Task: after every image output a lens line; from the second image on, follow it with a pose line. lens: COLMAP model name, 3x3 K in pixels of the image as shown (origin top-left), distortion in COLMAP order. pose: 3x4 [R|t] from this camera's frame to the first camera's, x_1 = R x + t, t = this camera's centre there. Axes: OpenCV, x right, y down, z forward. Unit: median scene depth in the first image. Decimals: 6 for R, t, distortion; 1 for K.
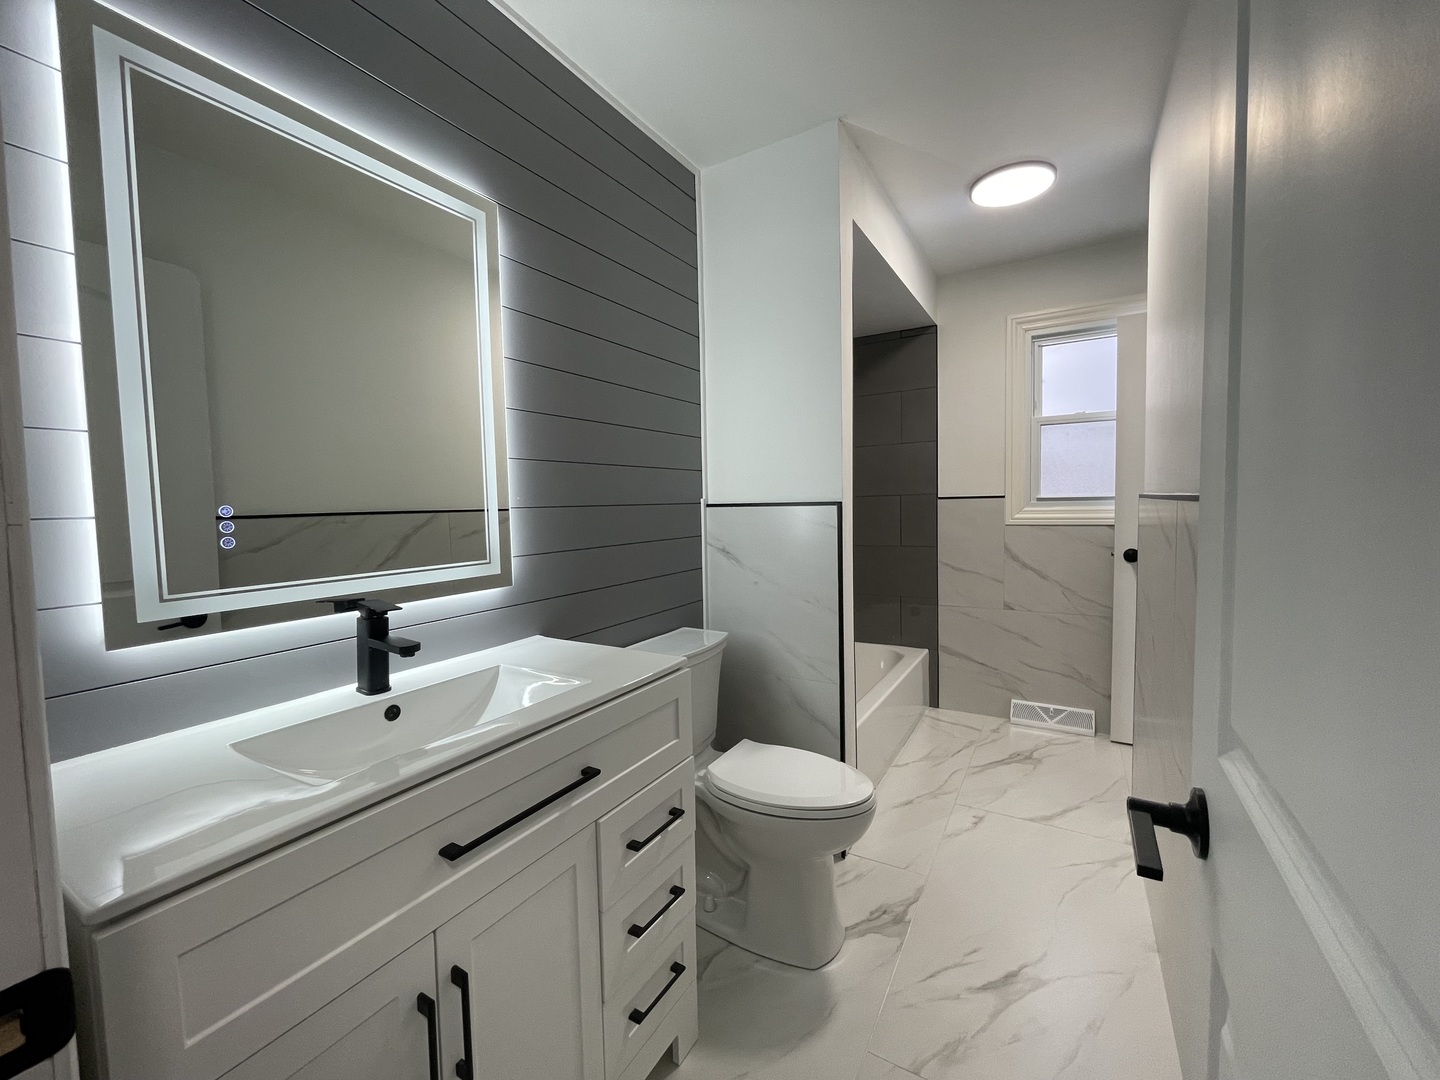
lens RADIAL K [[580.0, 0, 732.9], [0, 580.0, 539.1], [0, 0, 1]] dist [0.001799, -0.001127]
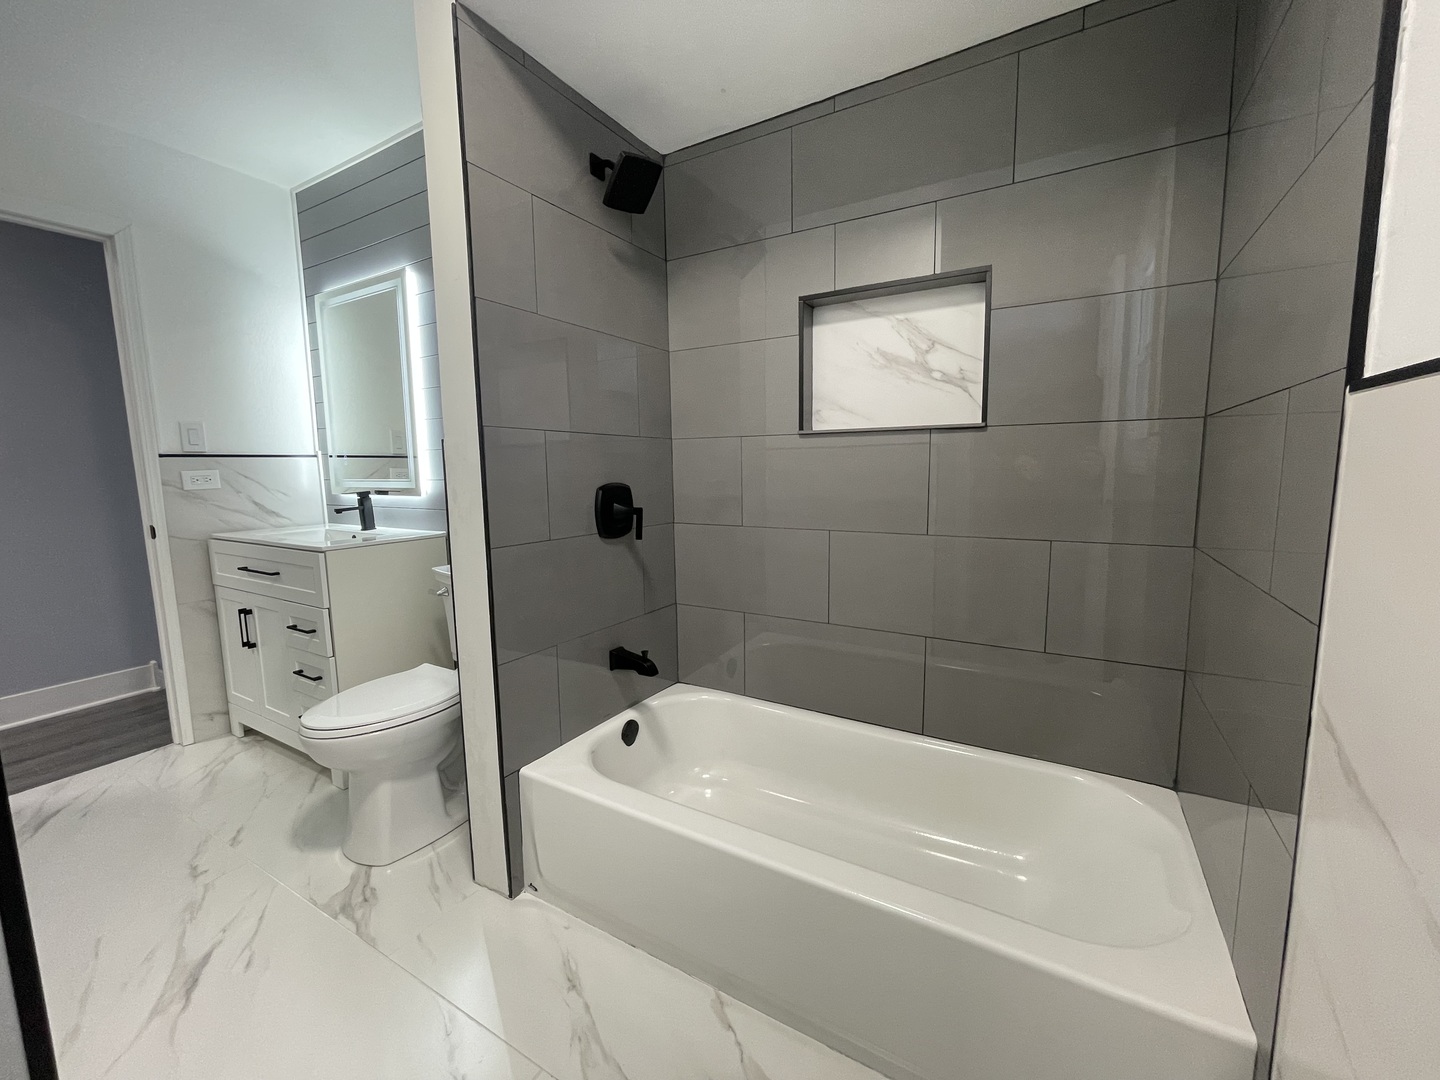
lens RADIAL K [[580.0, 0, 734.8], [0, 580.0, 530.4], [0, 0, 1]] dist [0.001799, -0.001127]
pose [[0.006637, 0.143863, -0.989575, 1.259716], [-0.040658, 0.988818, 0.143480, -0.118452], [0.999151, 0.039282, 0.012412, 1.779045]]
